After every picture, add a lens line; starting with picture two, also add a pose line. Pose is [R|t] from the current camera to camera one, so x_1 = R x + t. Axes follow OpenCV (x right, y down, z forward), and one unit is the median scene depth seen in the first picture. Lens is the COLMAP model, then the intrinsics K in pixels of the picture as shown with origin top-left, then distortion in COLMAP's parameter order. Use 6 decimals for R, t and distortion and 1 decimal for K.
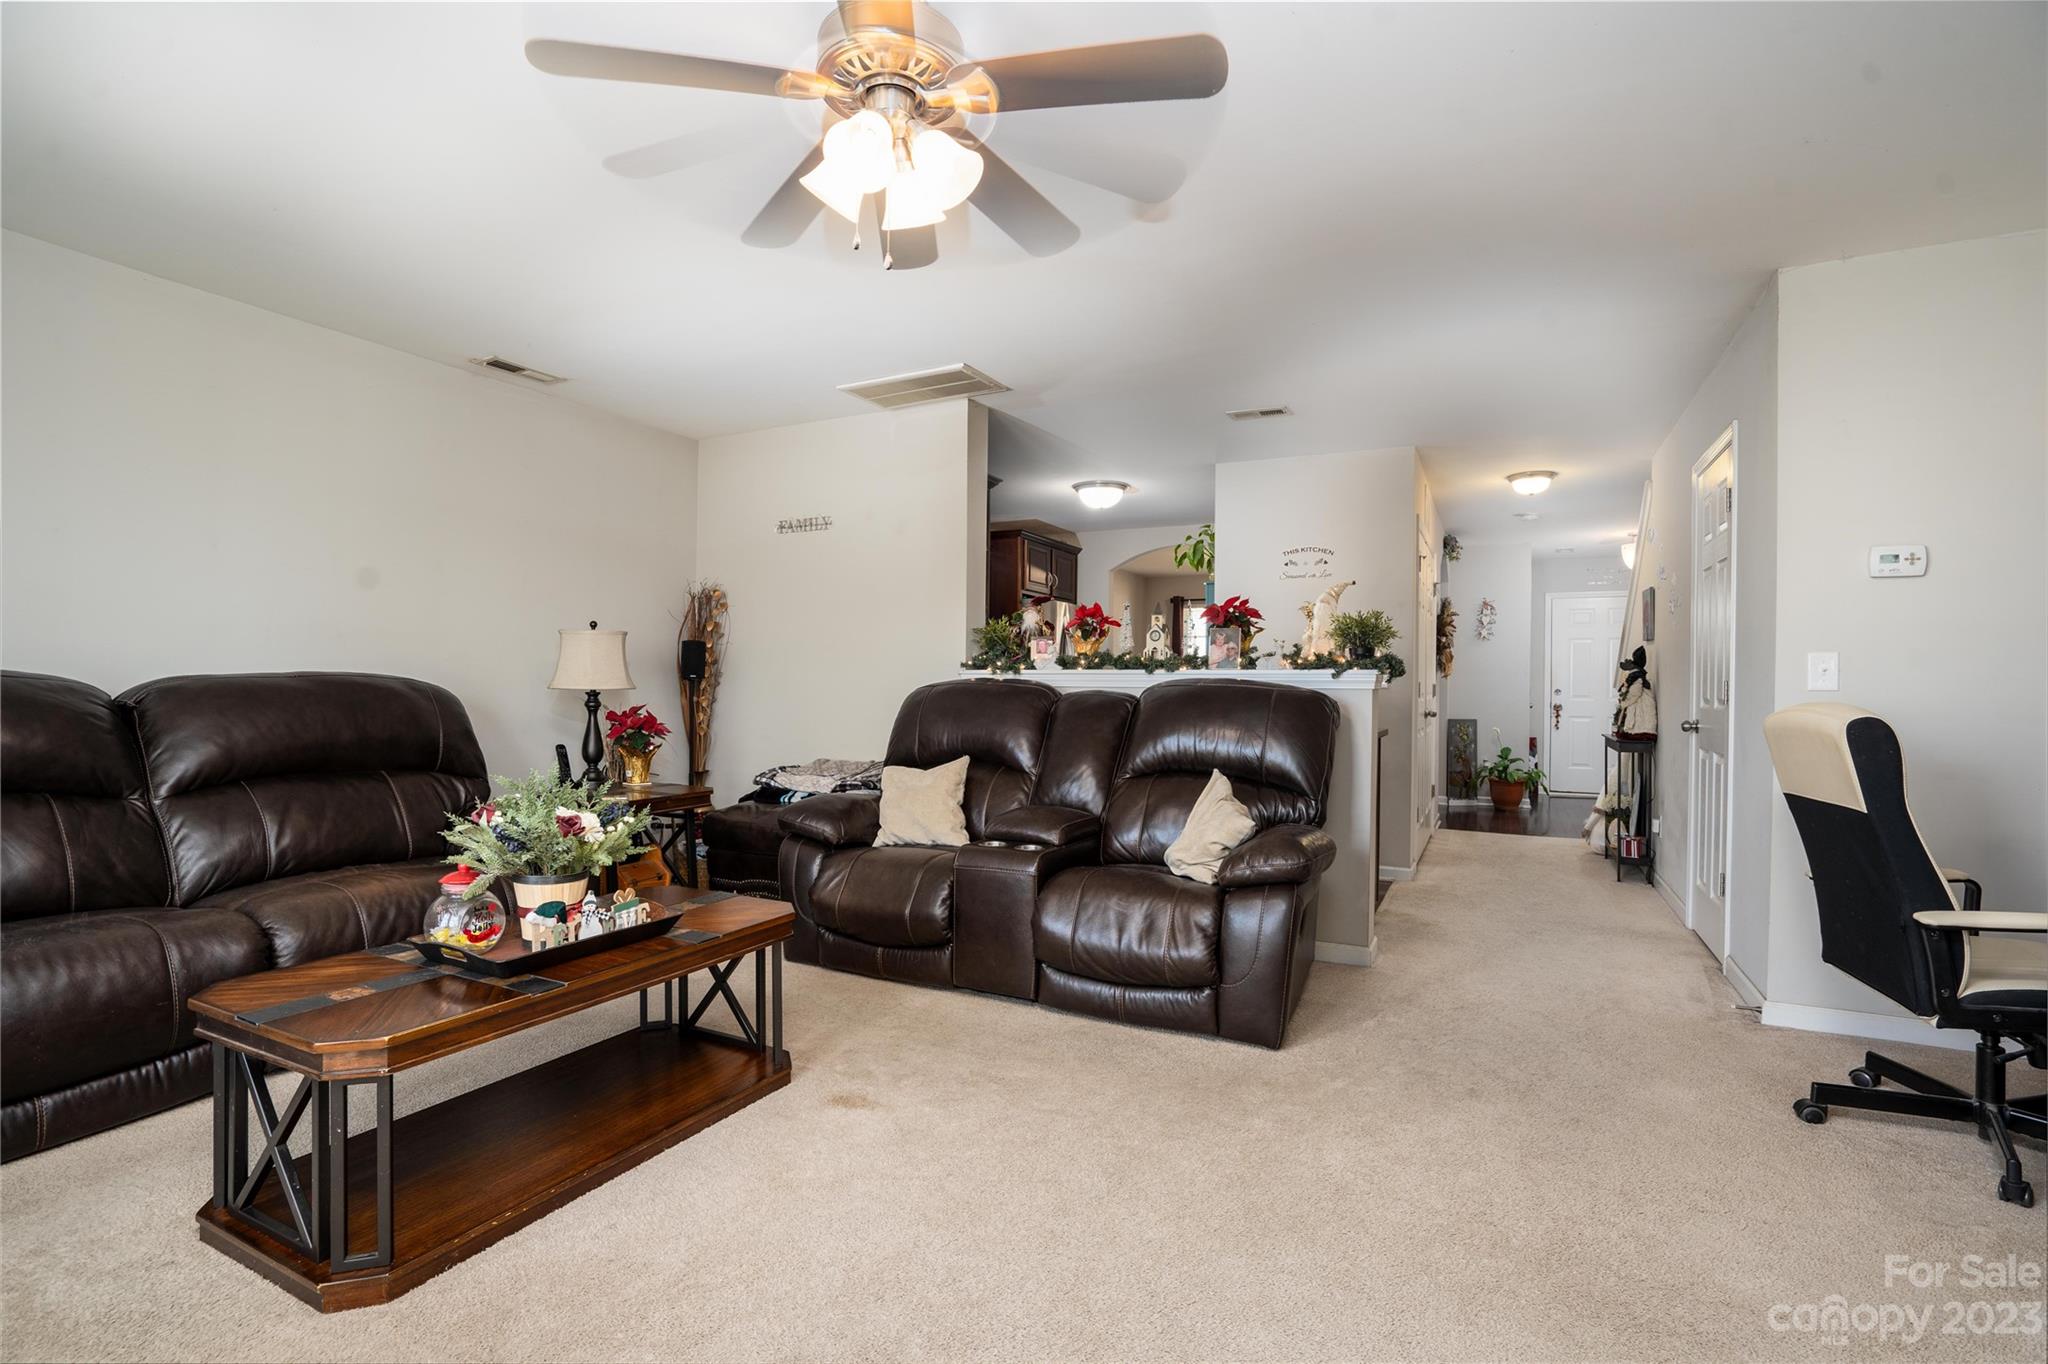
lens RADIAL K [[954.1, 0, 1021.8], [0, 954.1, 690.8], [0, 0, 1]] dist [-0.066893, 0.029003]
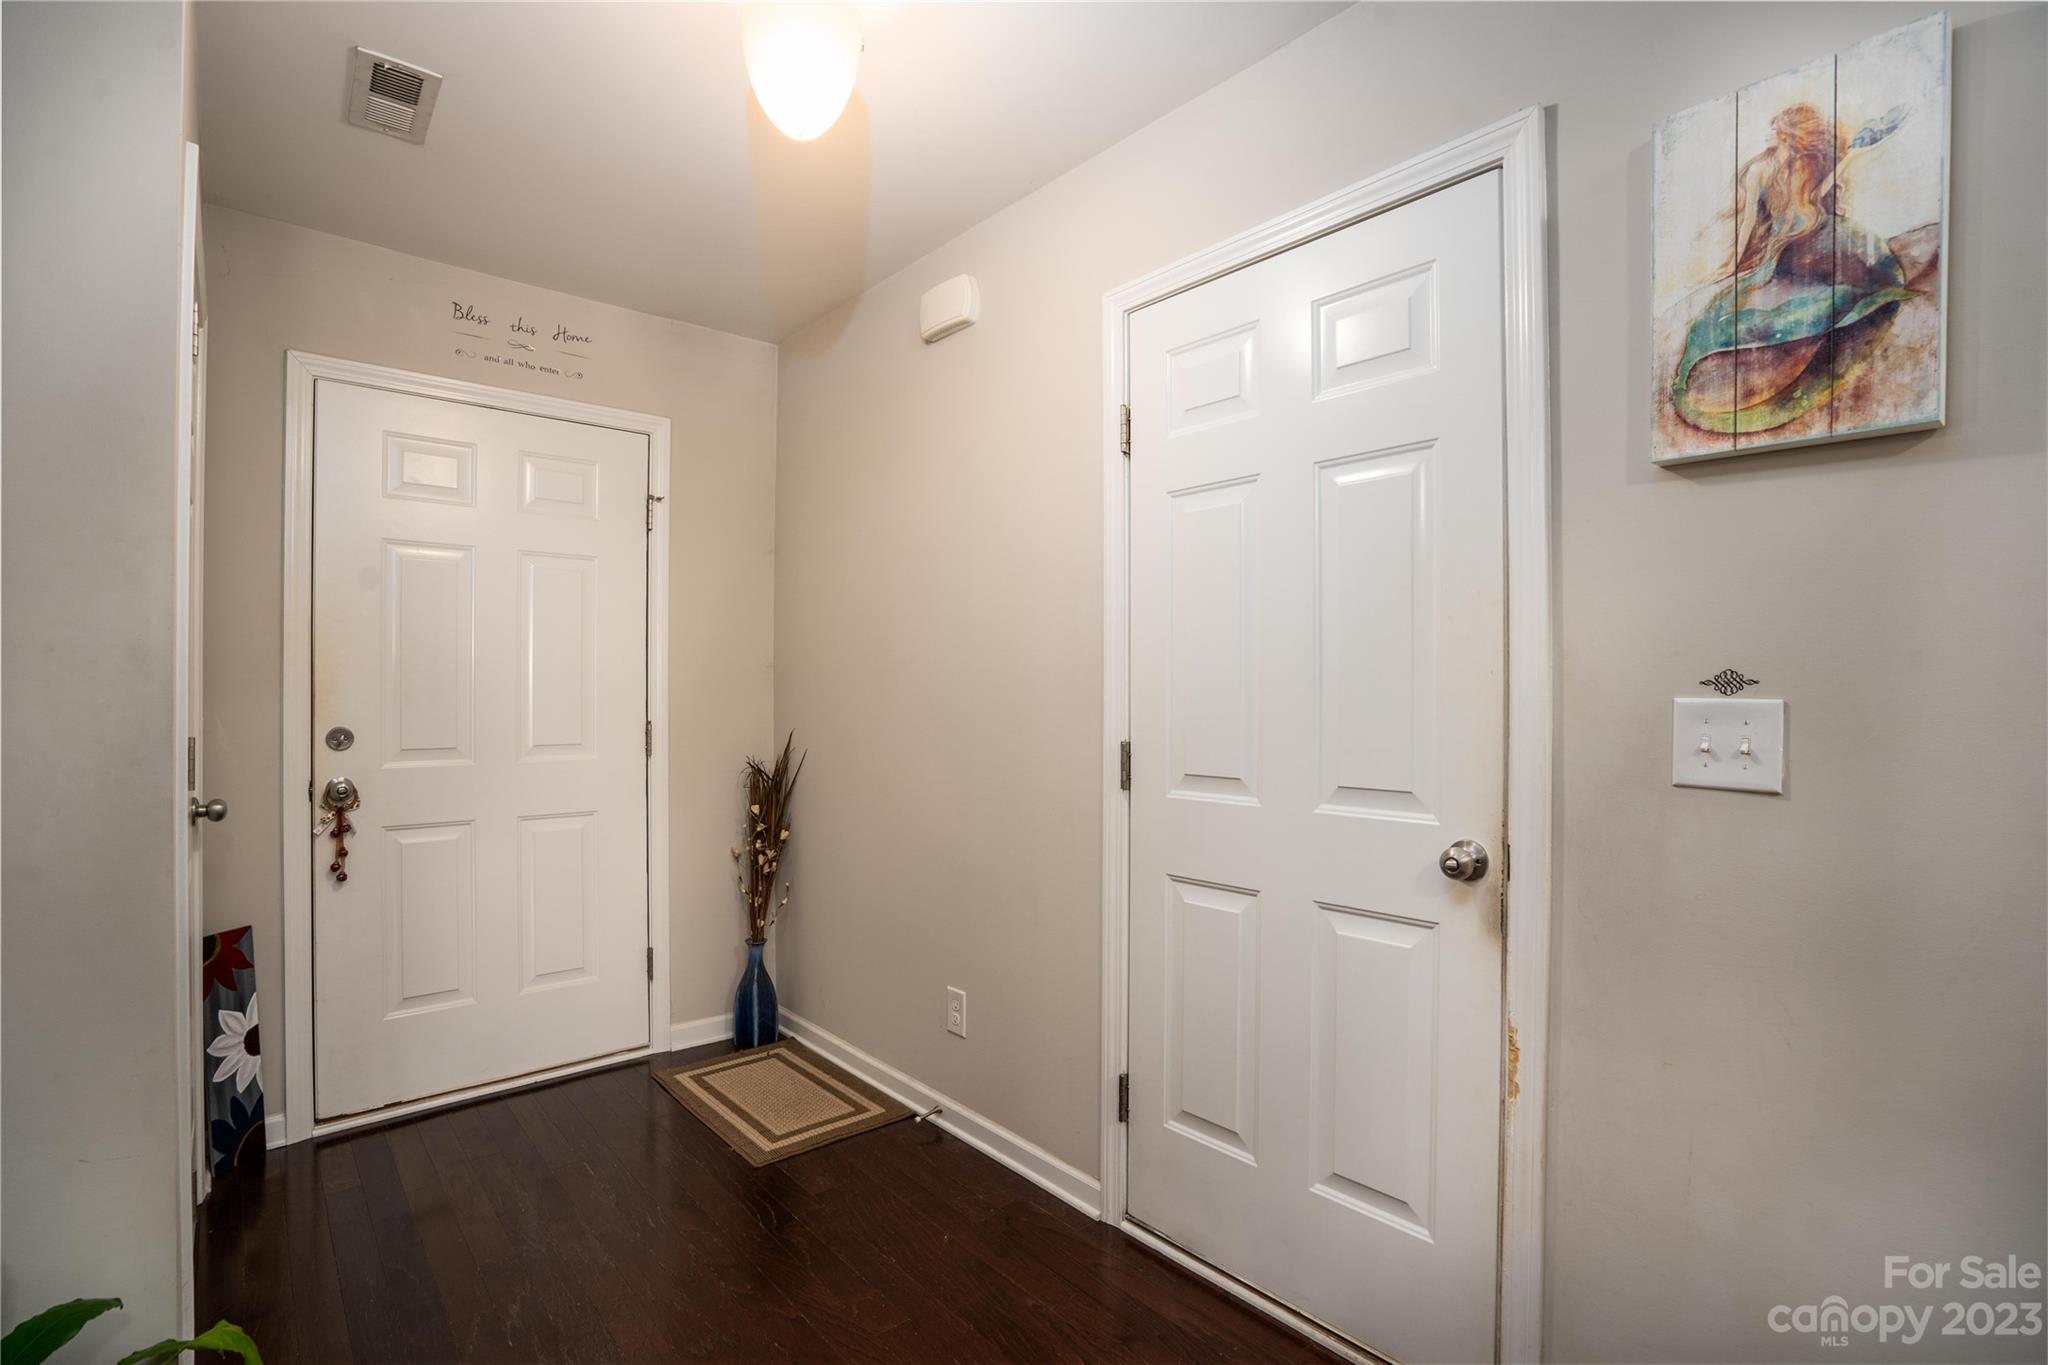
lens RADIAL K [[954.1, 0, 1021.8], [0, 954.1, 691.3], [0, 0, 1]] dist [-0.066893, 0.029003]
pose [[0.380950, -0.013922, 0.924491, 0.408726], [0.003807, 0.999902, 0.013489, -0.014675], [-0.924588, -0.001619, 0.380965, 0.730067]]
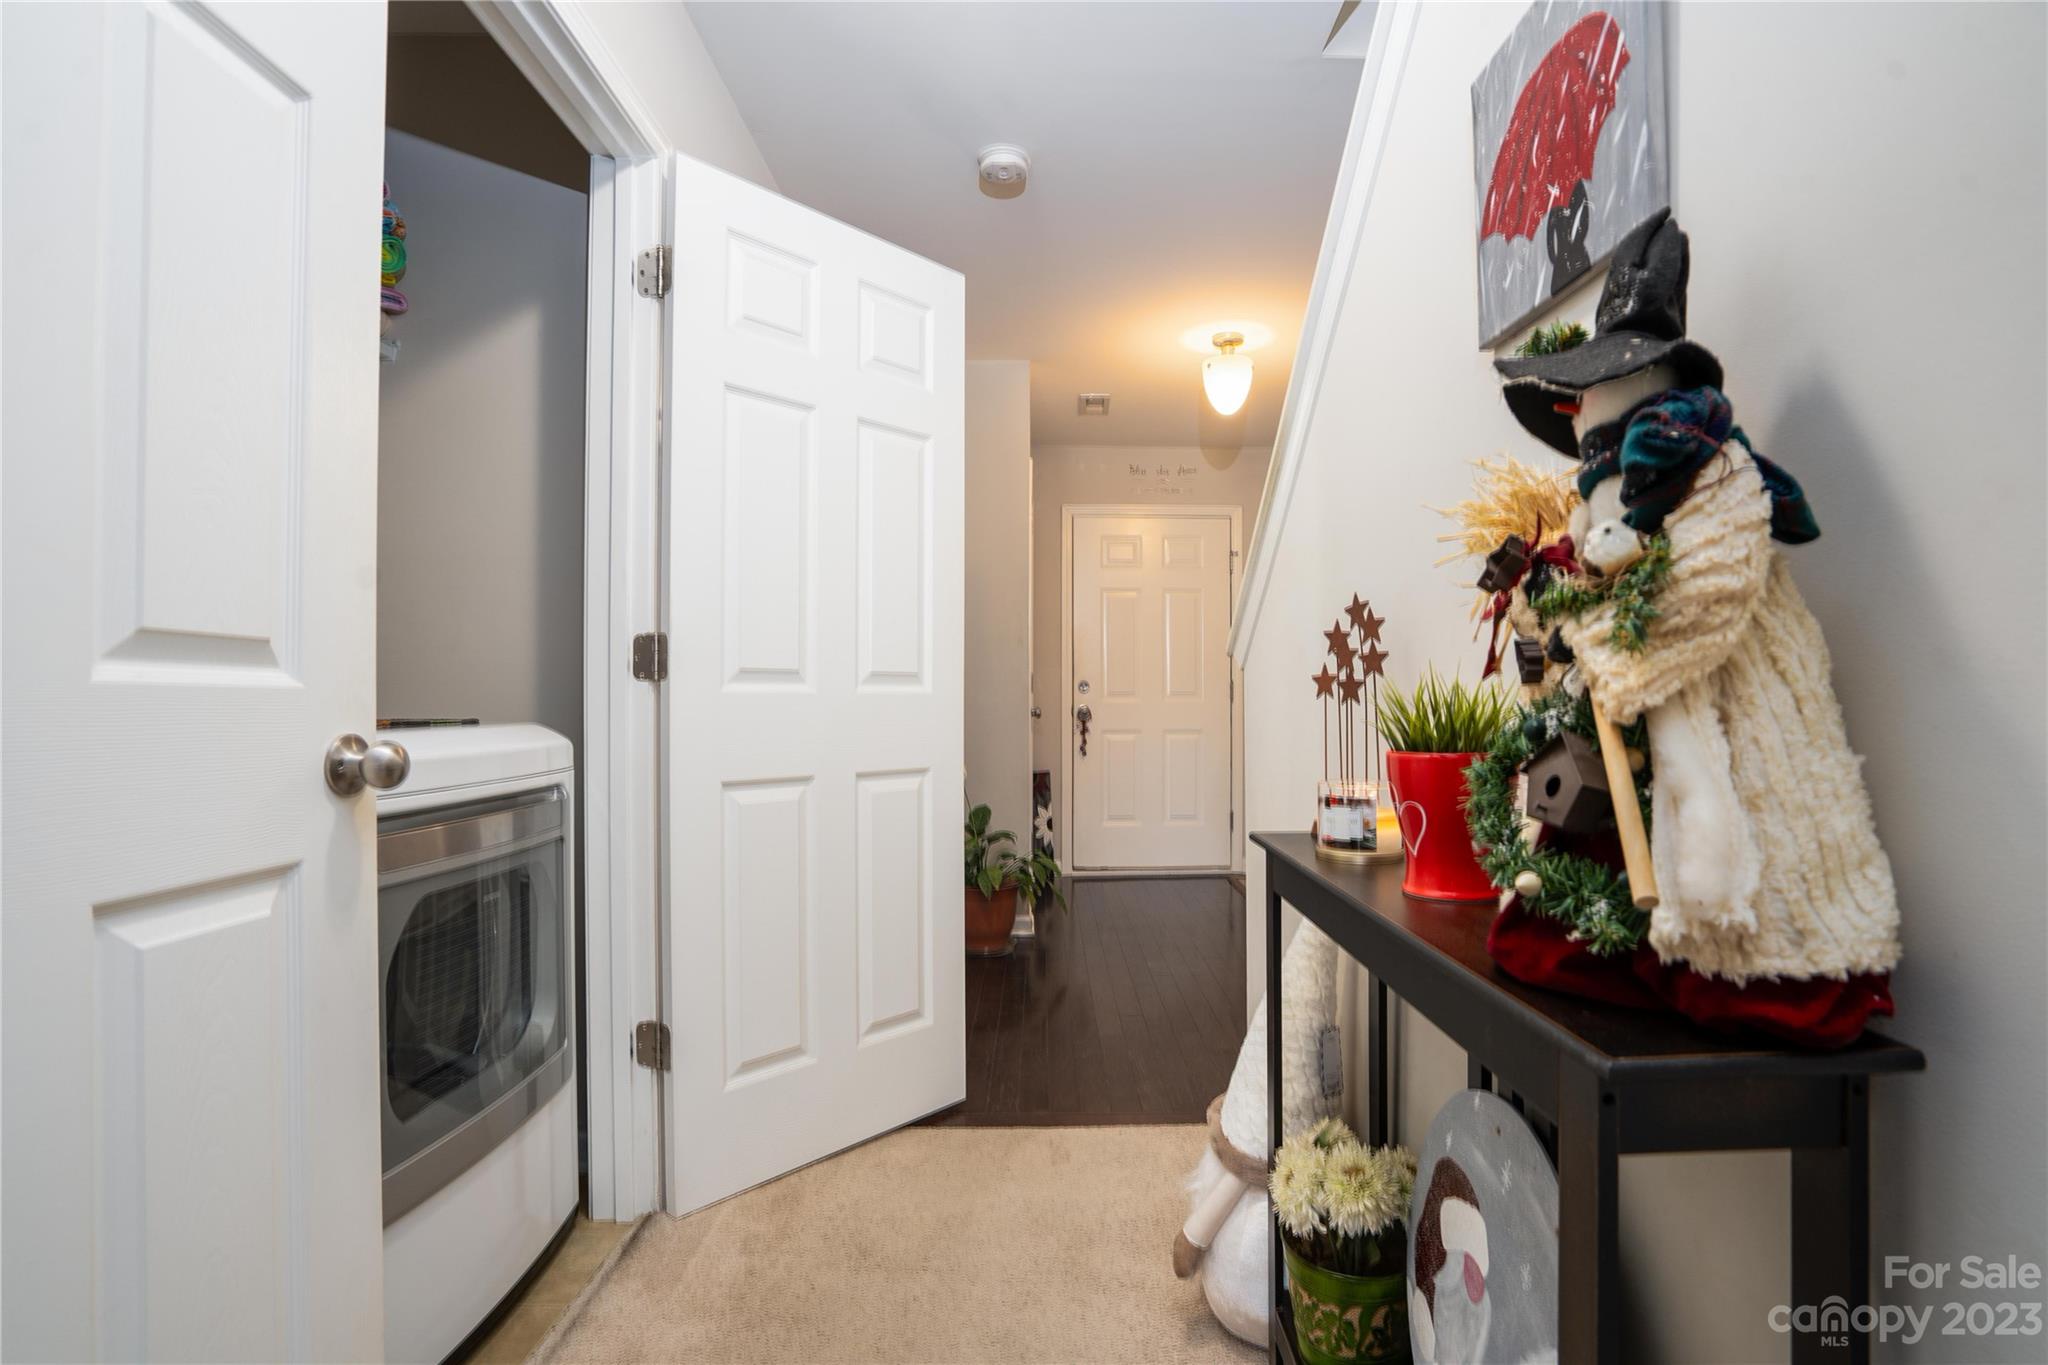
lens RADIAL K [[954.1, 0, 1021.8], [0, 954.1, 691.3], [0, 0, 1]] dist [-0.066893, 0.029003]
pose [[0.899994, -0.009925, 0.435789, 0.300408], [0.014243, 0.999877, -0.006643, 0.007107], [-0.435669, 0.012185, 0.900025, 0.519946]]
